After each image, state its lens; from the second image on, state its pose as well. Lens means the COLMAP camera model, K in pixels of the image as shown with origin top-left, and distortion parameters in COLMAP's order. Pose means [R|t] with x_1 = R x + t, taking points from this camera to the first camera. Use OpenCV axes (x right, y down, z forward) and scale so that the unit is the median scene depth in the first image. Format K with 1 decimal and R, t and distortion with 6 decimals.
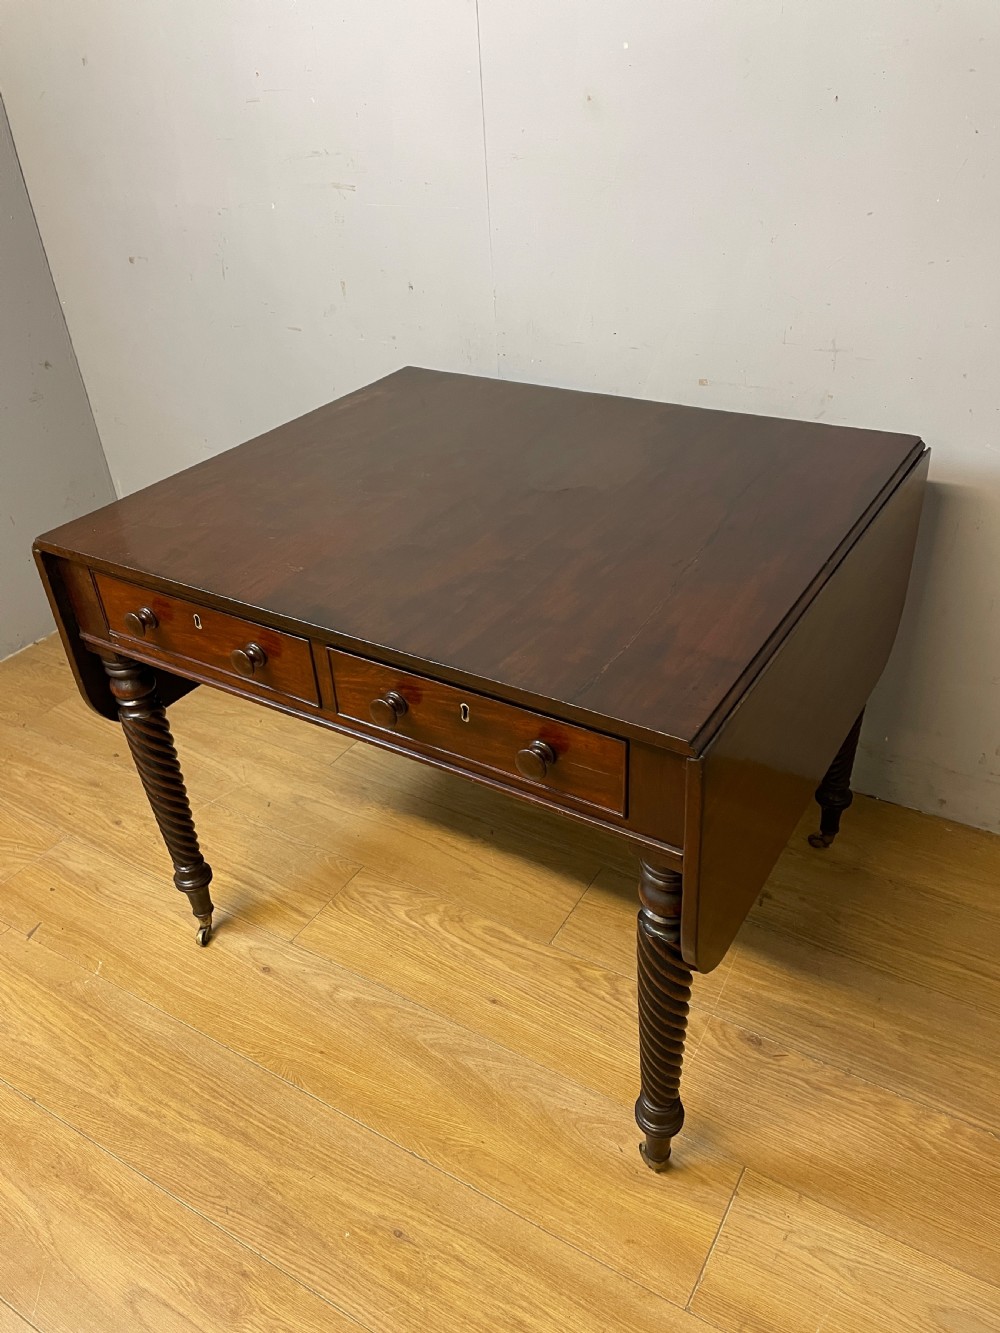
lens RADIAL K [[1013.0, 0, 495.4], [0, 1013.0, 650.2], [0, 0, 1]] dist [0.094156, -0.119476]
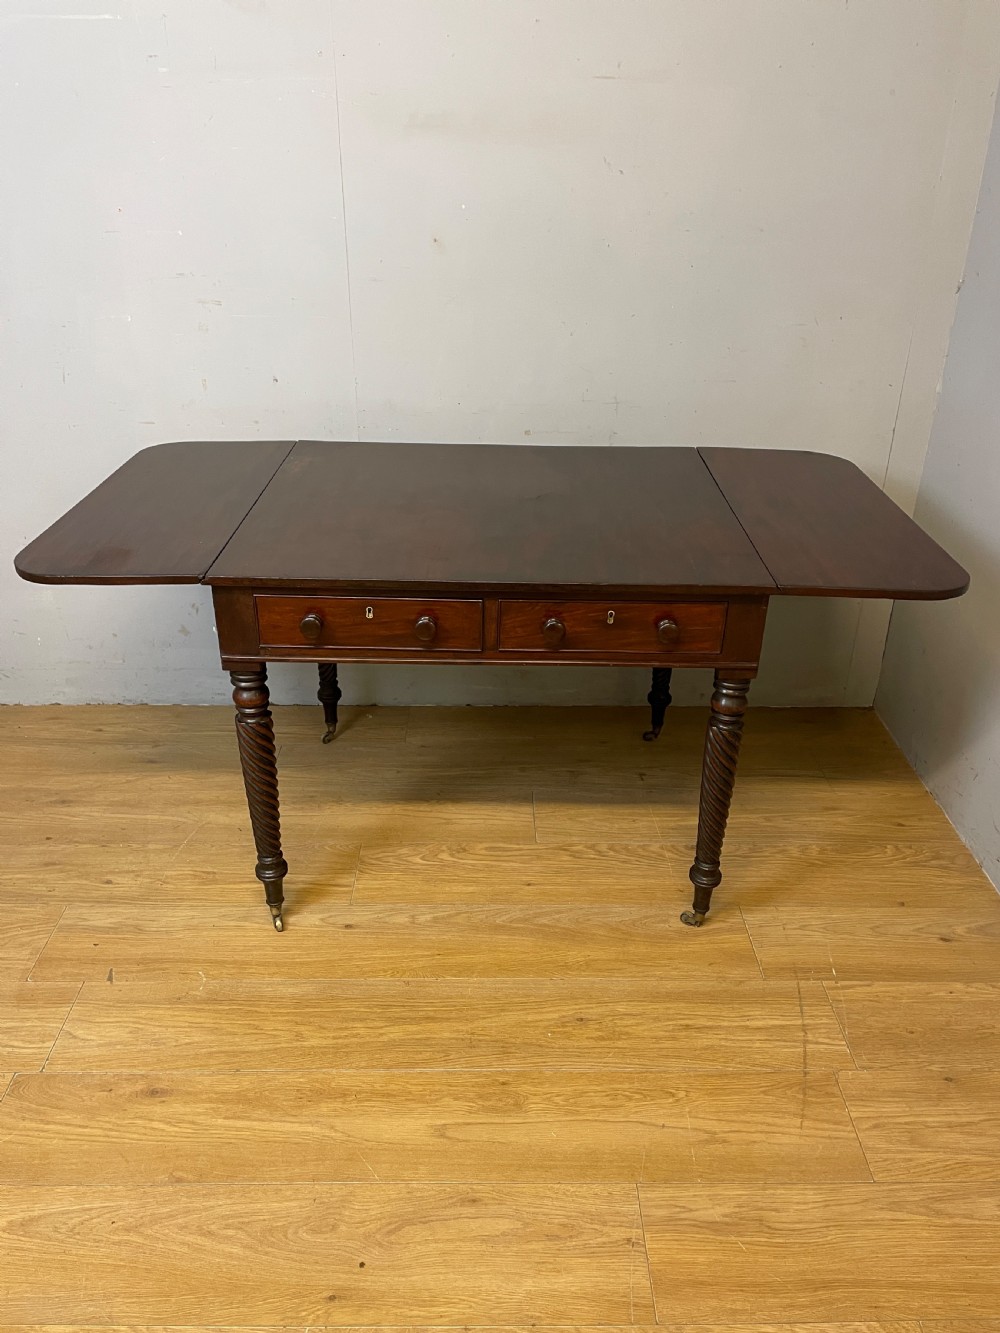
lens RADIAL K [[1013.0, 0, 499.3], [0, 1013.0, 658.9], [0, 0, 1]] dist [0.094156, -0.119476]
pose [[0.845442, -0.182227, 0.502018, -0.682968], [0.229546, 0.972721, -0.033489, 0.095694], [-0.482221, 0.143549, 0.864209, -0.186067]]
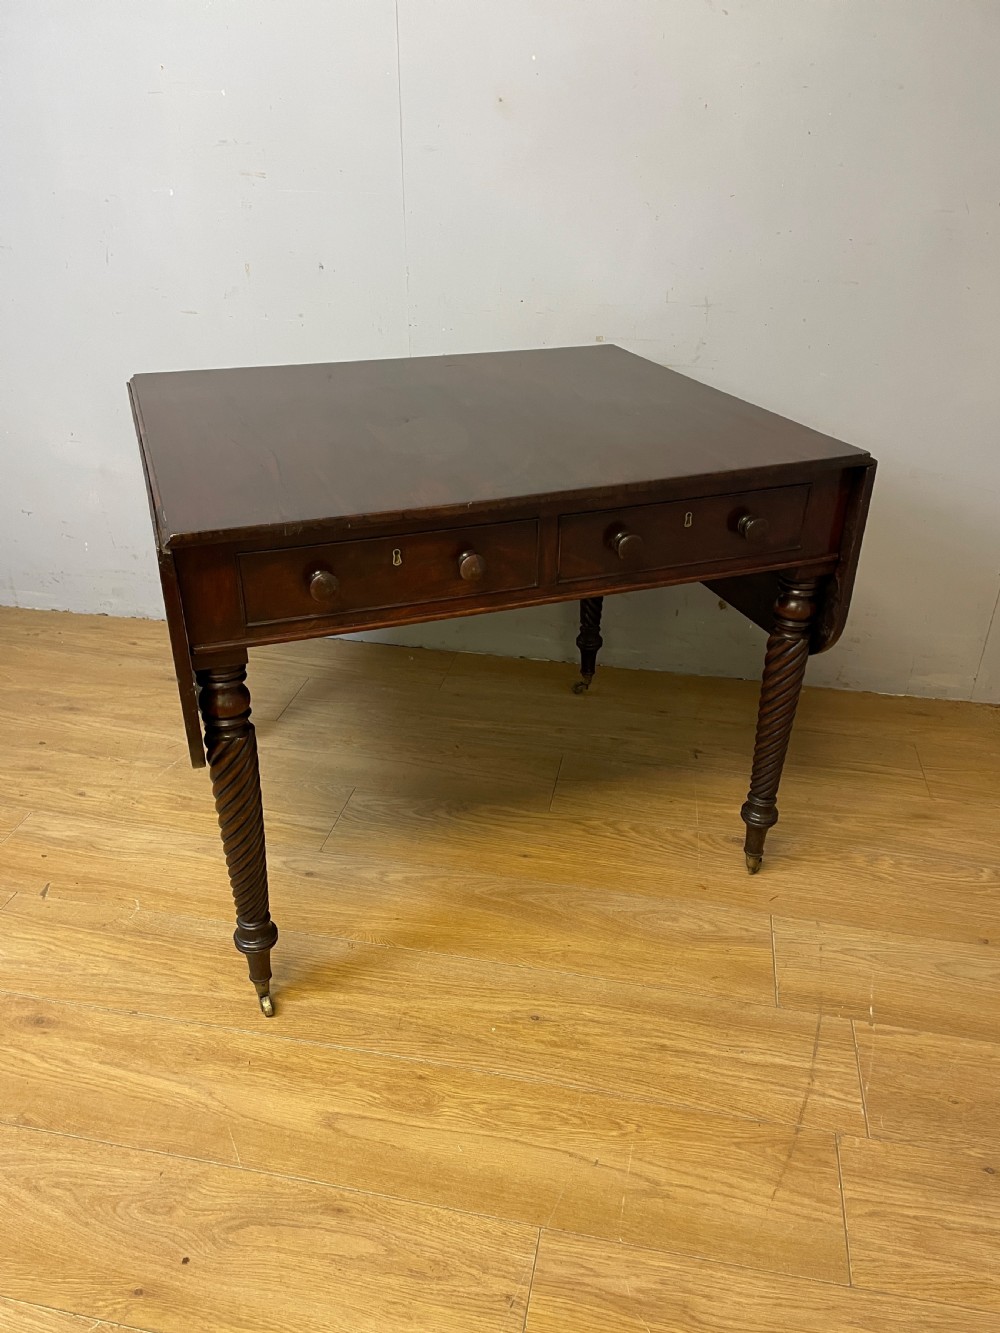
lens RADIAL K [[1013.0, 0, 497.9], [0, 1013.0, 673.0], [0, 0, 1]] dist [0.094156, -0.119476]
pose [[0.936590, -0.106958, 0.333704, -0.410005], [0.127890, 0.990927, -0.041334, 0.191341], [-0.326255, 0.081391, 0.941771, -0.089143]]
